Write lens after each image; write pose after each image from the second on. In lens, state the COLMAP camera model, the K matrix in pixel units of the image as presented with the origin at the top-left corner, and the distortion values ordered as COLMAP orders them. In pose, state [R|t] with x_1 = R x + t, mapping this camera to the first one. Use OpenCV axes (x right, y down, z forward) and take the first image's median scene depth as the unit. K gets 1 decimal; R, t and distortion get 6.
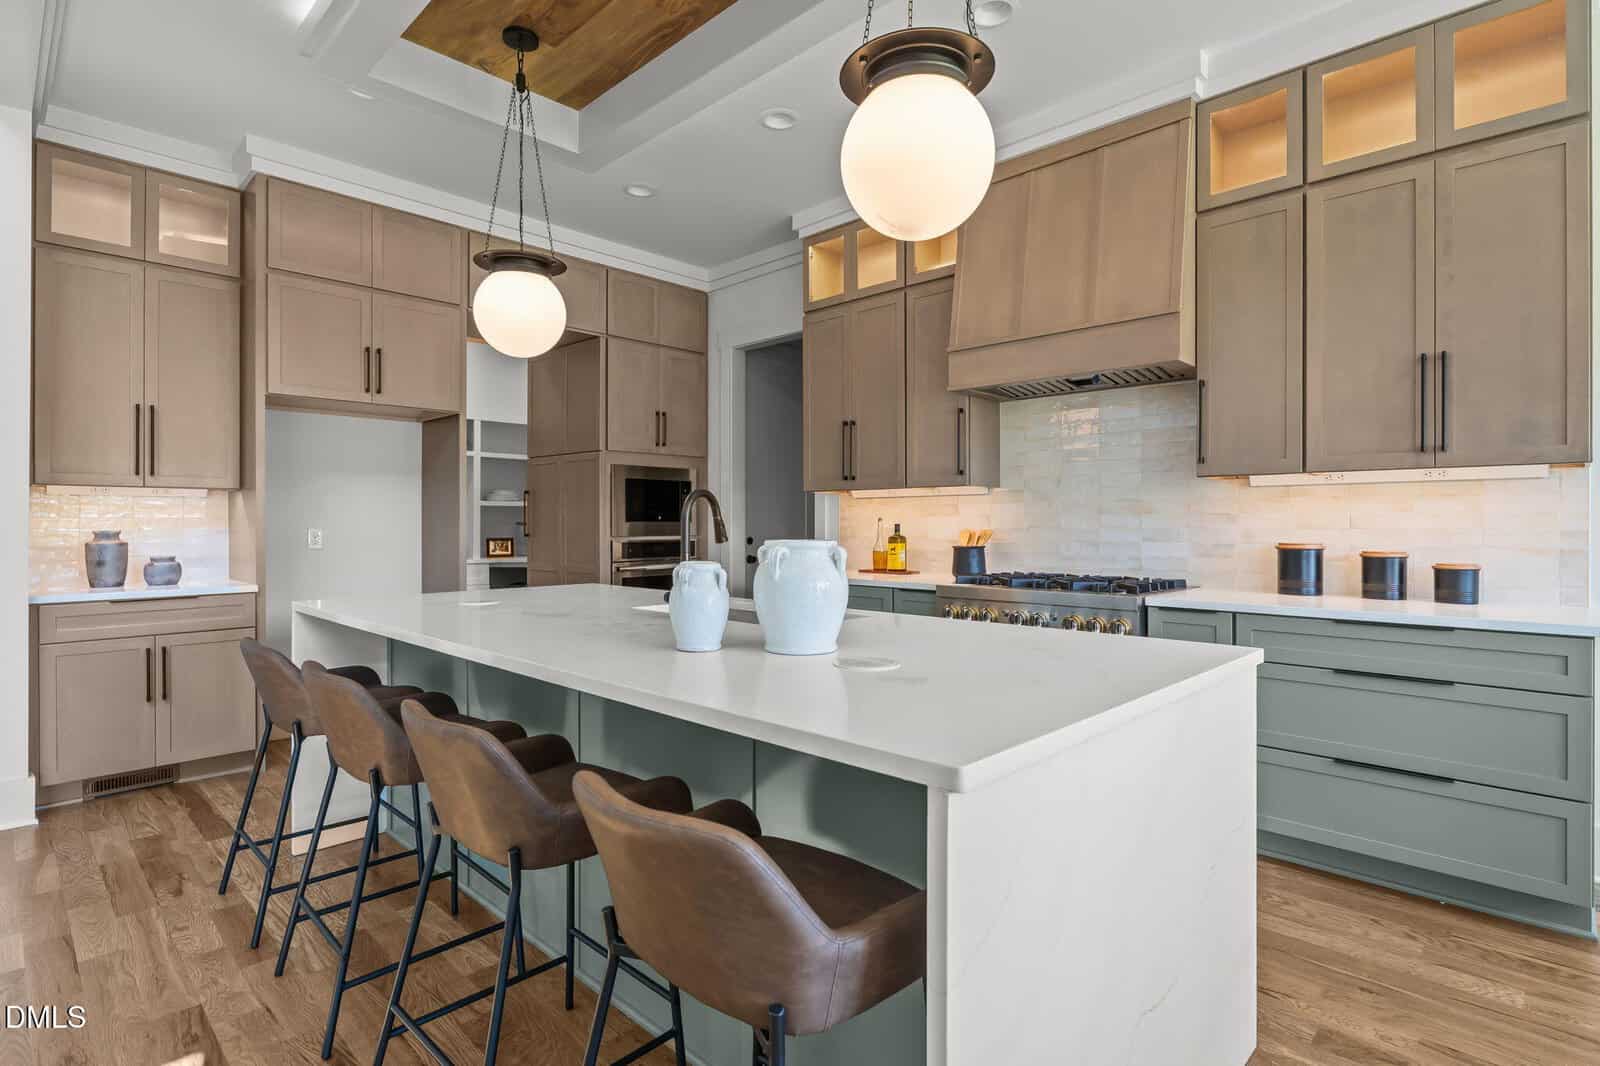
lens RADIAL K [[792.7, 0, 800.6], [0, 792.7, 523.8], [0, 0, 1]] dist [-0.001942, -0.000279]
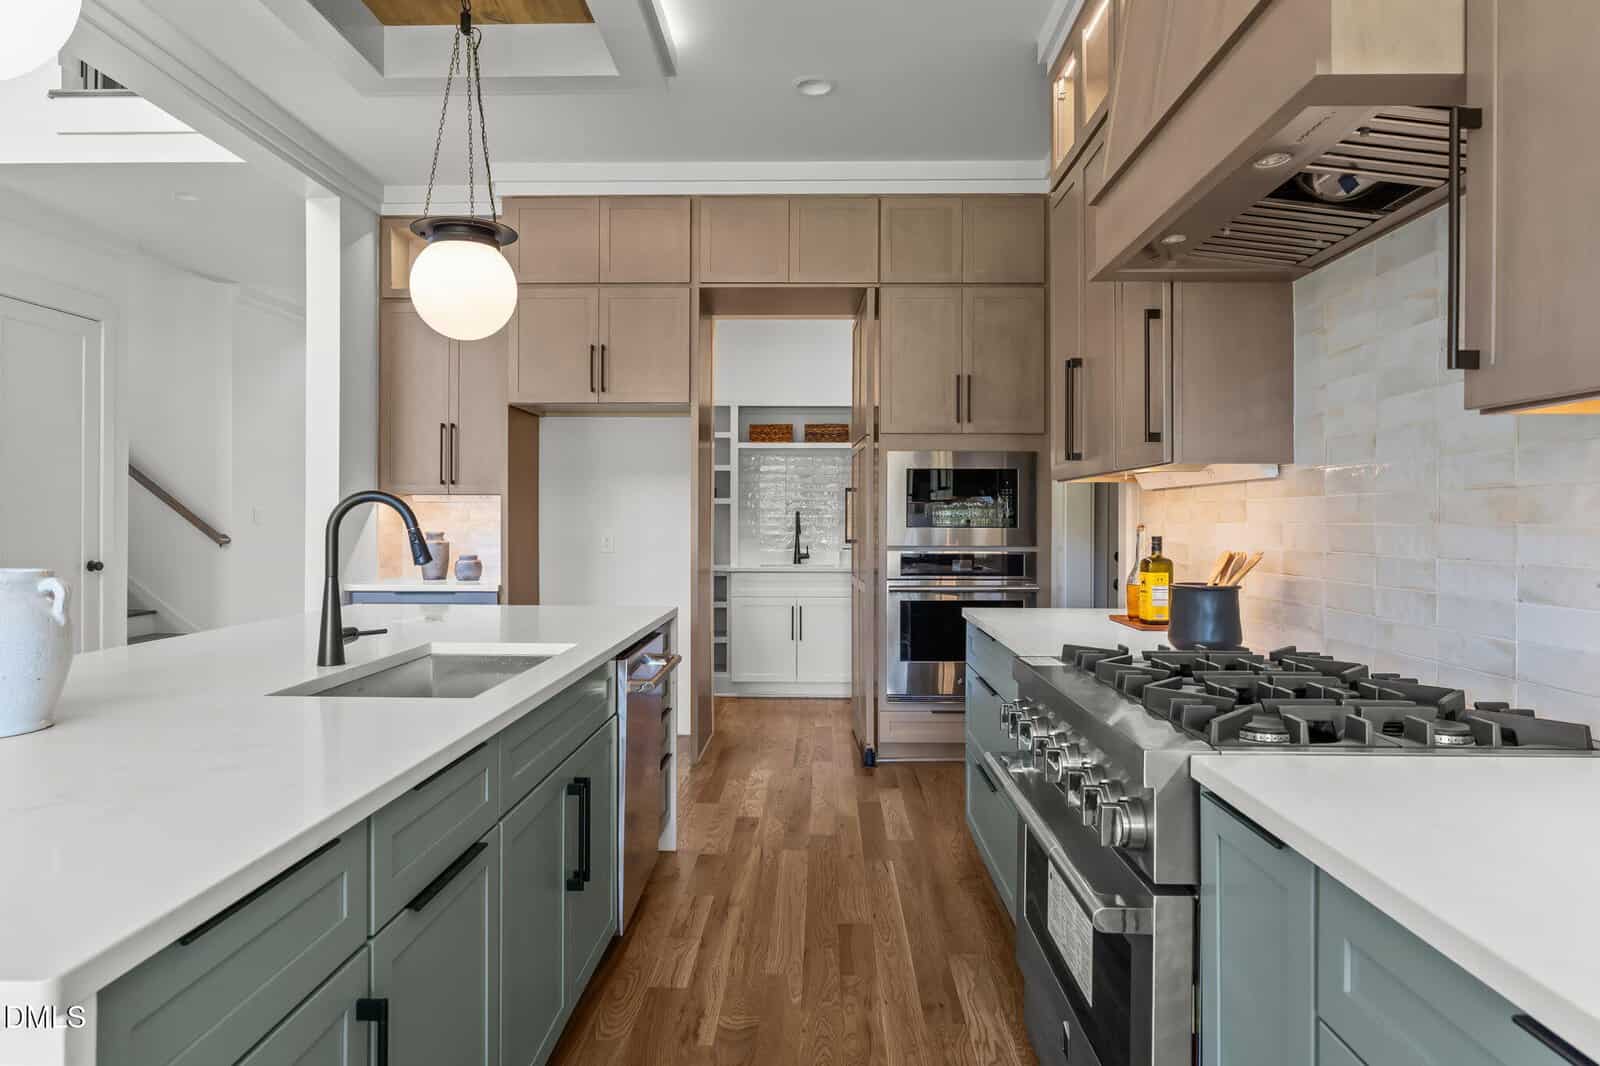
lens RADIAL K [[917.0, 0, 810.1], [0, 917.0, 516.6], [0, 0, 1]] dist [0.000610, 0.000529]
pose [[0.684624, 0.000995, -0.728896, 0.454918], [-0.004200, 0.999988, -0.002580, -0.011678], [0.728884, 0.004828, 0.684620, 0.428760]]
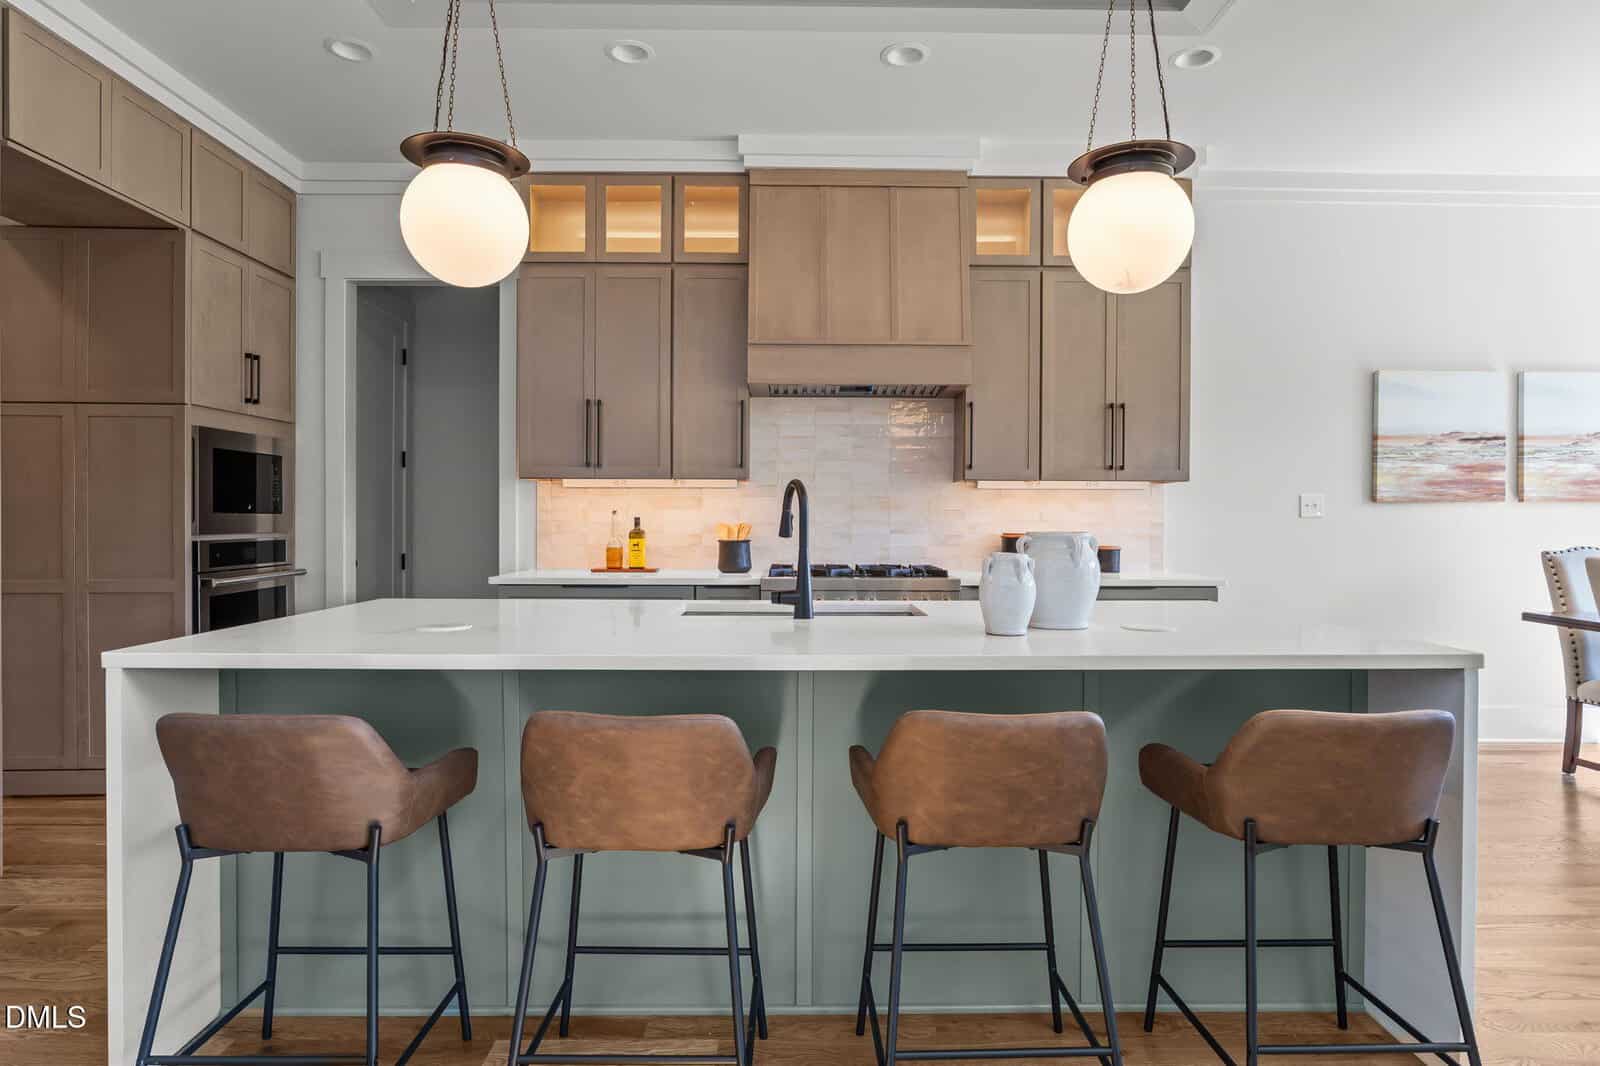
lens RADIAL K [[903.9, 0, 802.9], [0, 903.9, 526.4], [0, 0, 1]] dist [-0.000074, 0.000830]
pose [[0.712240, -0.004060, 0.701924, -0.515856], [-0.003715, 0.999947, 0.009553, 0.000036], [-0.701926, -0.009412, 0.712188, 0.133495]]
